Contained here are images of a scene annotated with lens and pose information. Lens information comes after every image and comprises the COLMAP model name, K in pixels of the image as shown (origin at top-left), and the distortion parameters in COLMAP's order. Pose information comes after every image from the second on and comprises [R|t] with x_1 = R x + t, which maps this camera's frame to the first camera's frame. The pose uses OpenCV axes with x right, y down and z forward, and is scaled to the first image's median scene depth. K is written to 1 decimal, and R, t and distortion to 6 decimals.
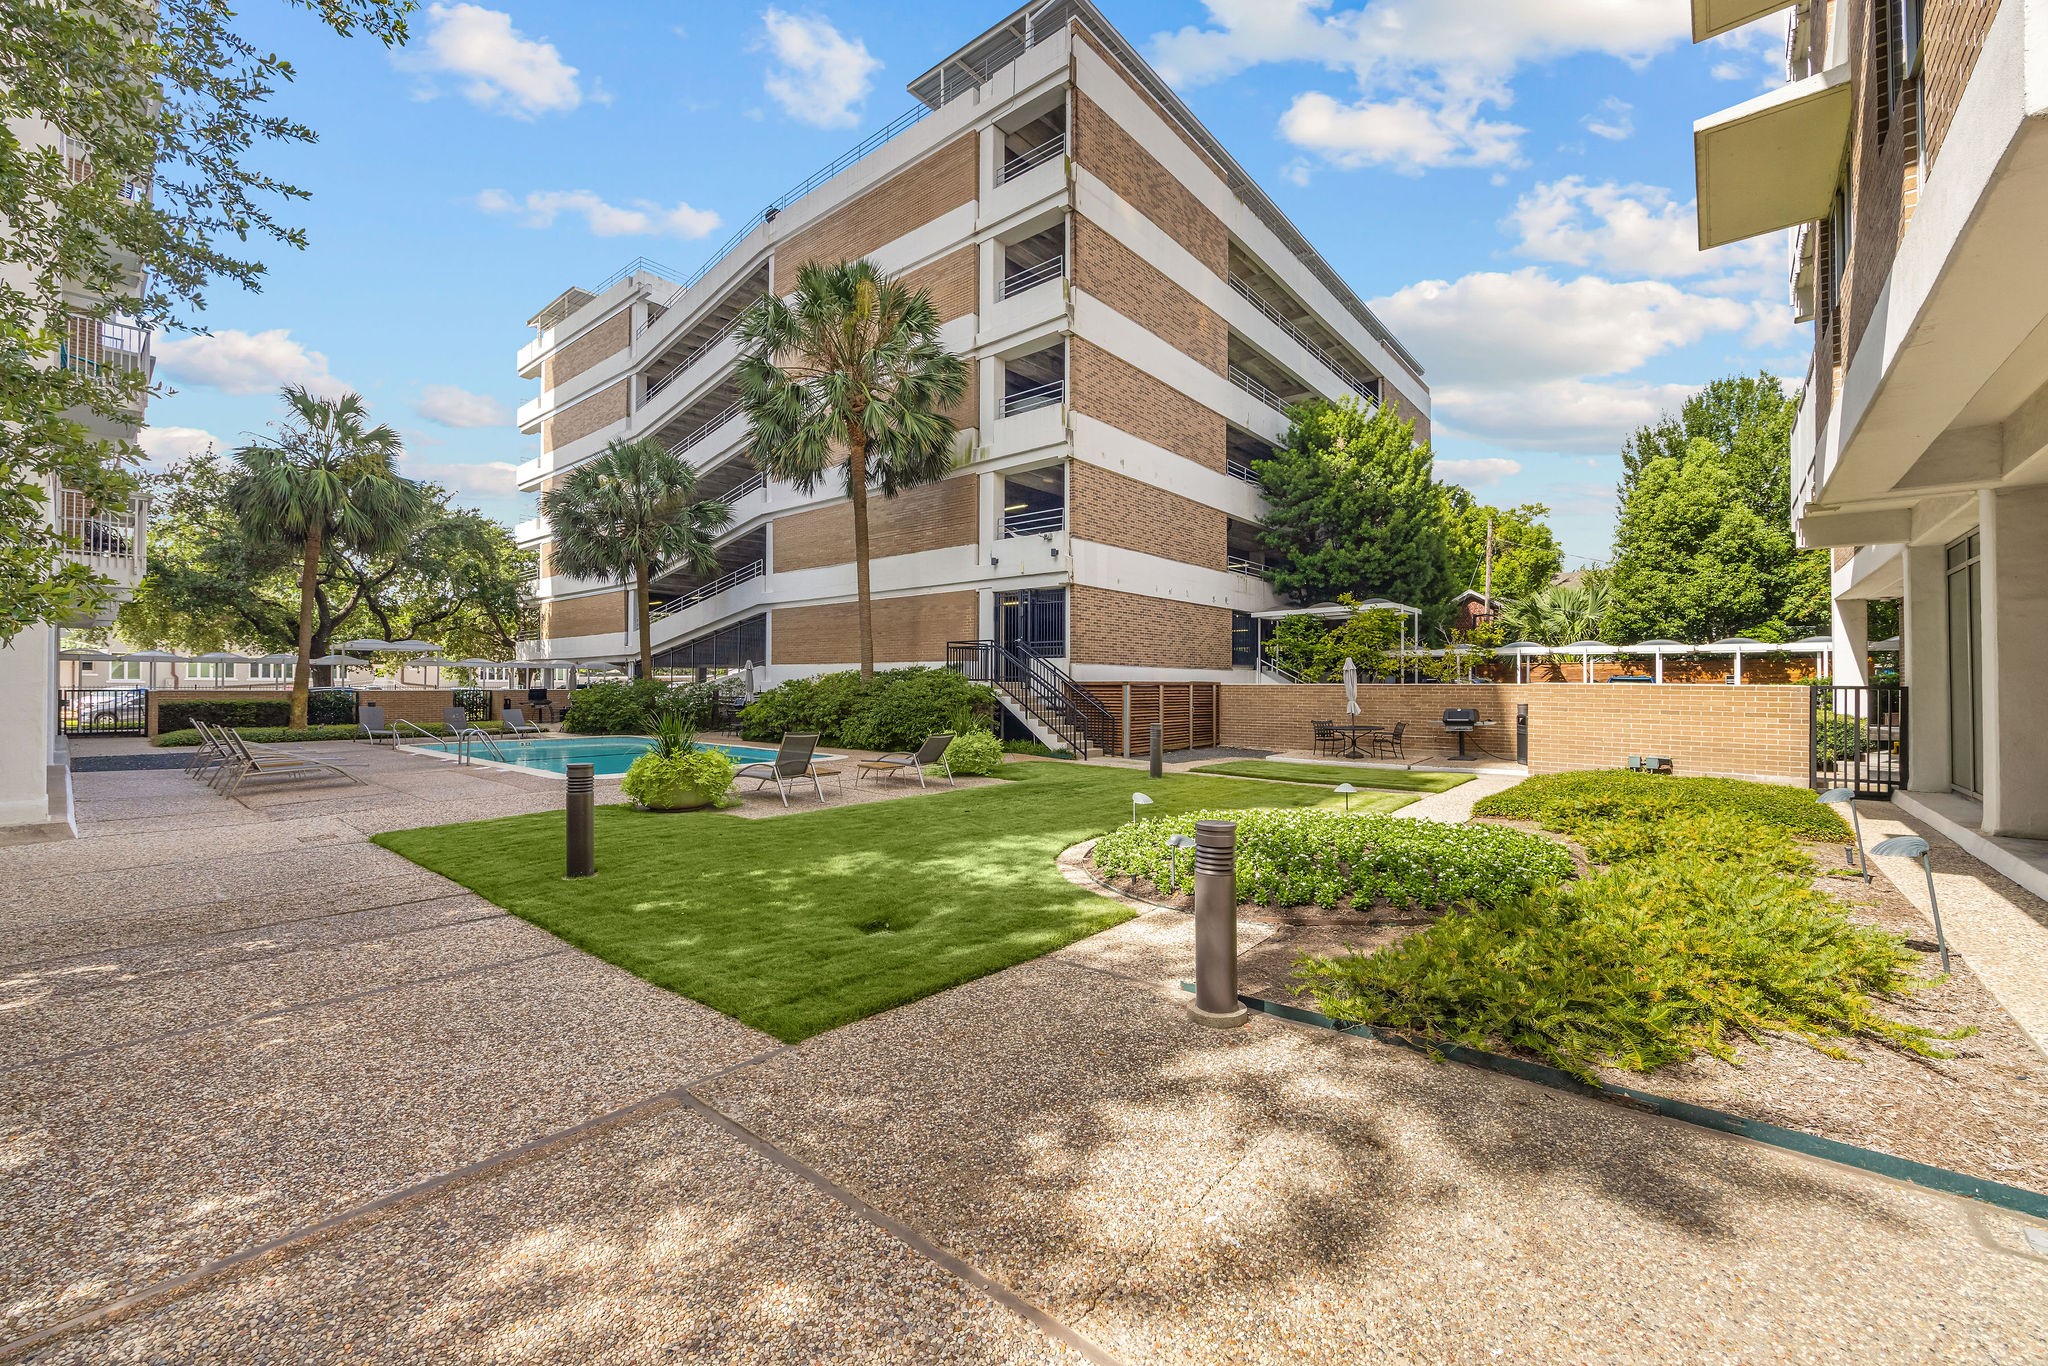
lens RADIAL K [[818.6, 0, 1017.3], [0, 818.6, 666.6], [0, 0, 1]] dist [-0.000600, -0.000380]
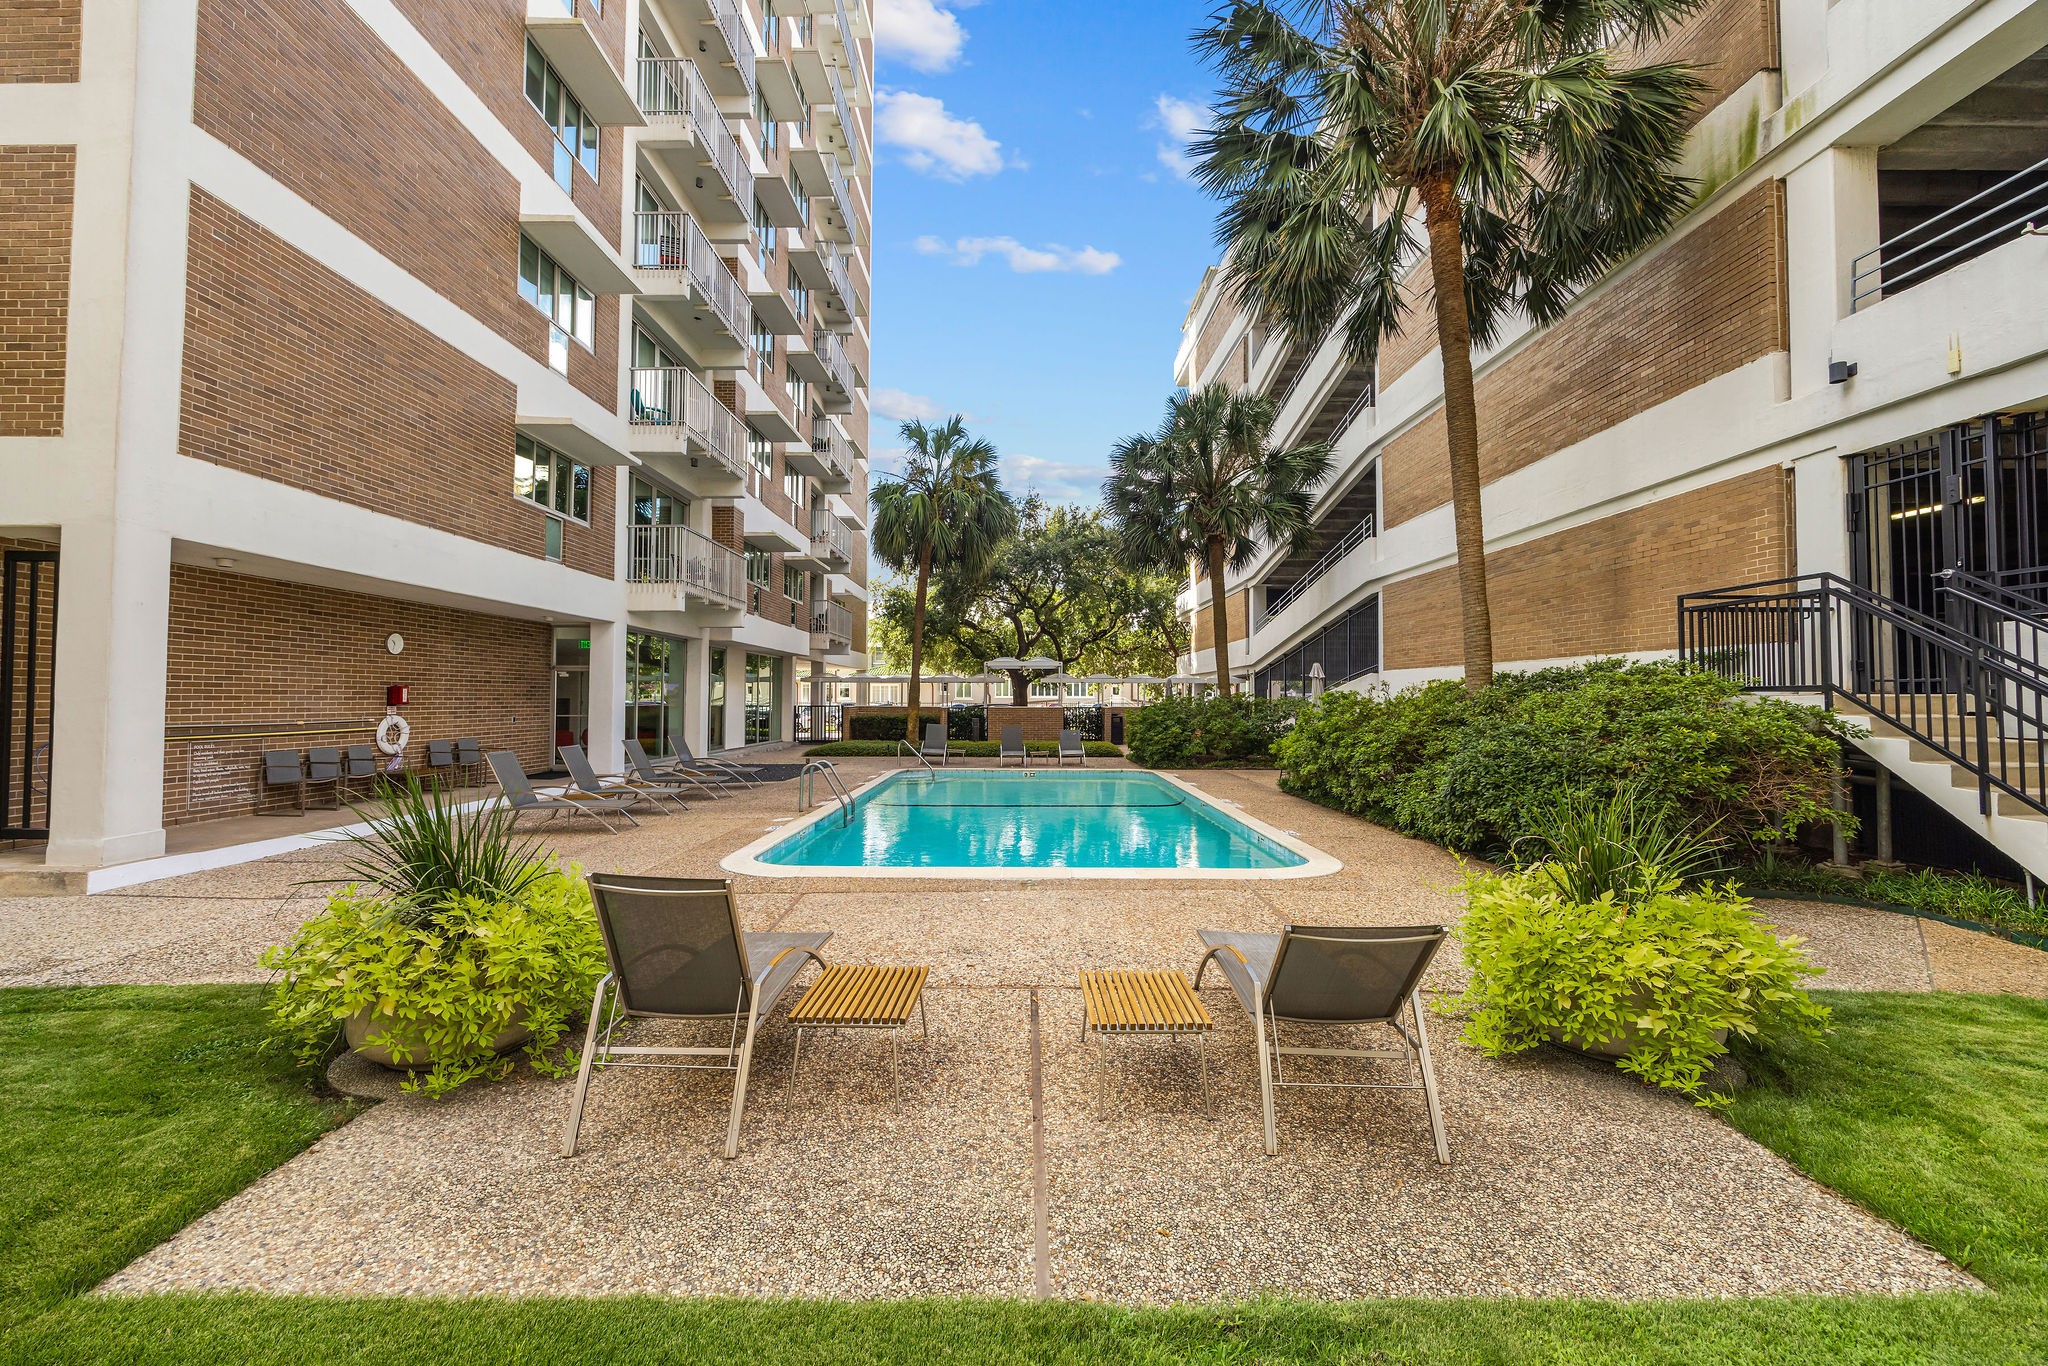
lens RADIAL K [[818.6, 0, 1017.3], [0, 818.6, 666.6], [0, 0, 1]] dist [-0.000600, -0.000380]
pose [[0.642600, -0.030919, -0.765578, 0.010672], [0.012633, 0.999477, -0.029762, 0.011925], [0.766098, 0.009454, 0.642654, 0.457179]]
